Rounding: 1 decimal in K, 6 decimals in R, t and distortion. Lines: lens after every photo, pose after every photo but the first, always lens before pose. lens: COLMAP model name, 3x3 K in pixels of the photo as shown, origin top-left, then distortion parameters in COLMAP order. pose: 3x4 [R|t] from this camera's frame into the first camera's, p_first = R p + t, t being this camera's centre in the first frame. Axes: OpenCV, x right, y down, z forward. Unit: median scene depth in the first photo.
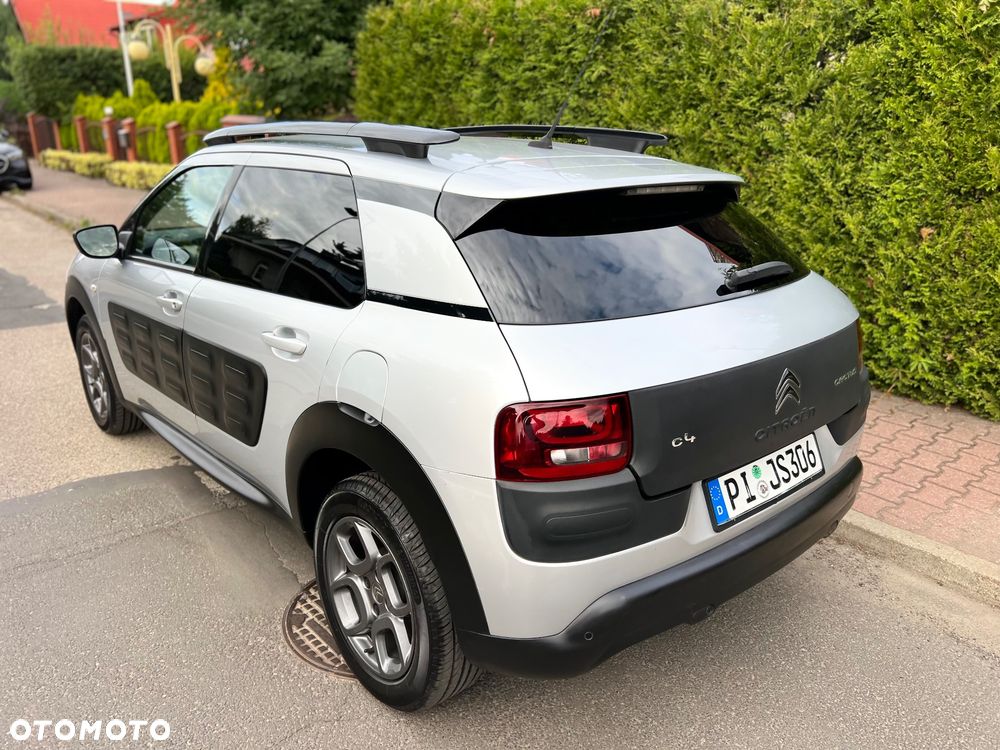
lens RADIAL K [[746.3, 0, 510.1], [0, 746.3, 383.8], [0, 0, 1]] dist [0.061536, -0.074303]
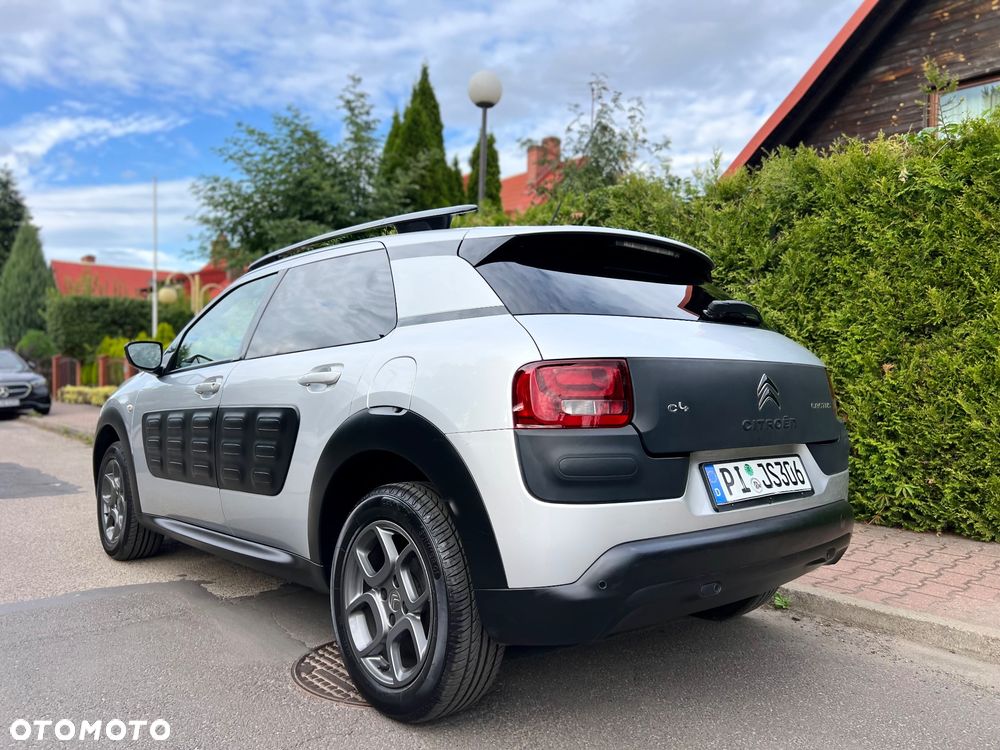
lens RADIAL K [[746.6, 0, 503.6], [0, 746.6, 383.9], [0, 0, 1]] dist [0.043206, -0.048334]
pose [[0.999971, -0.006580, 0.003814, -0.015189], [0.007452, 0.948058, -0.318009, 0.169989], [-0.001523, 0.318028, 0.948080, -0.034605]]
